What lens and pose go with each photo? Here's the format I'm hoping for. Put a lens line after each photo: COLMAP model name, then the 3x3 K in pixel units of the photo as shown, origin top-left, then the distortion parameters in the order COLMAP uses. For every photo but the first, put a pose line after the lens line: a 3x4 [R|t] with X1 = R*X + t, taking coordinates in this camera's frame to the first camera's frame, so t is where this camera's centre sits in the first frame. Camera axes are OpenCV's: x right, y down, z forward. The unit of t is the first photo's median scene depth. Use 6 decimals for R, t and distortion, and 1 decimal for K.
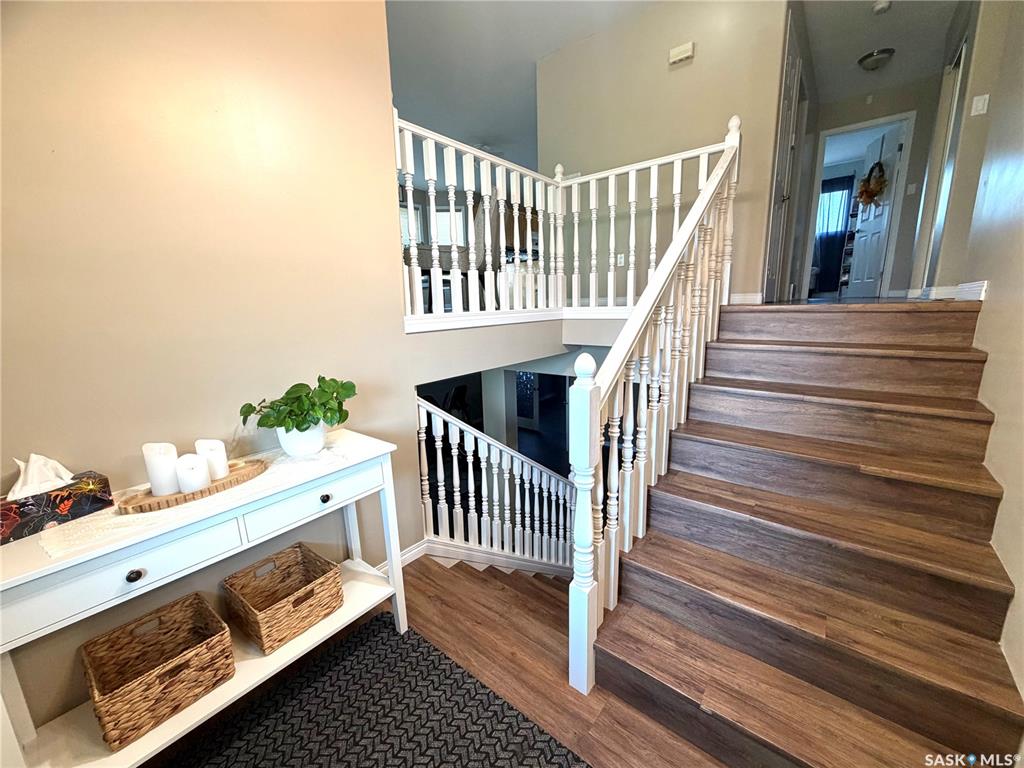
lens RADIAL K [[407.9, 0, 508.4], [0, 407.9, 385.3], [0, 0, 1]] dist [-0.000817, -0.000010]
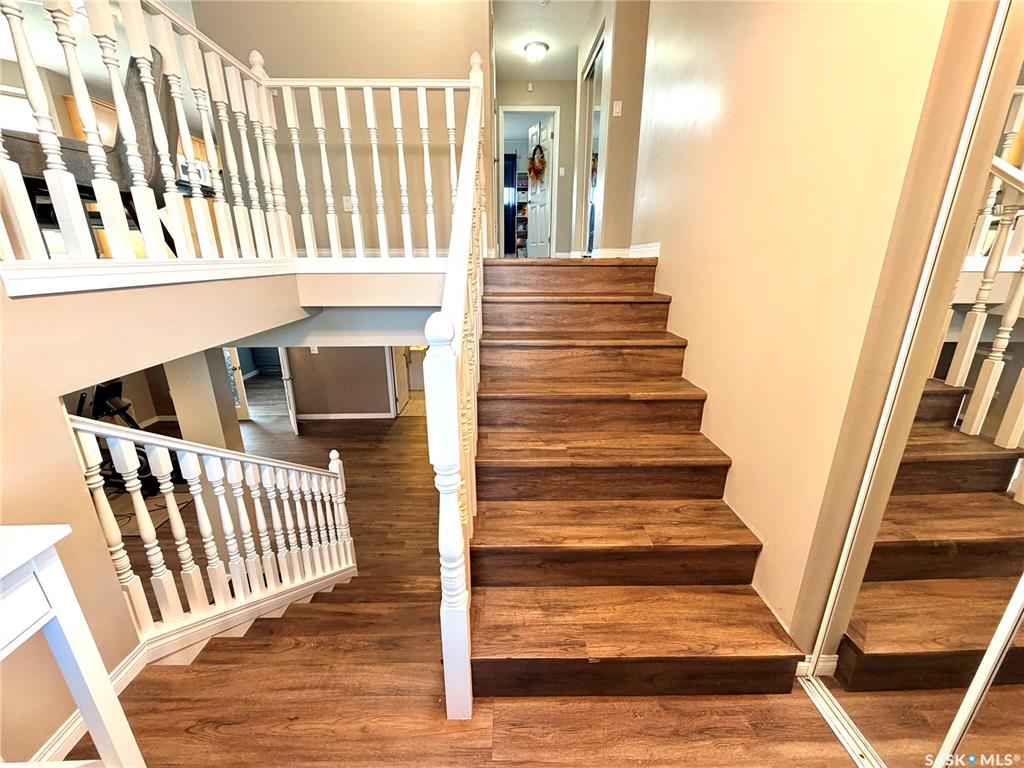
lens RADIAL K [[410.1, 0, 507.1], [0, 410.1, 383.6], [0, 0, 1]] dist [-0.001411, -0.000166]
pose [[0.761930, -0.165452, 0.626170, -0.124776], [0.110060, 0.985834, 0.126563, -0.019564], [-0.638240, -0.027516, 0.769346, 0.231486]]
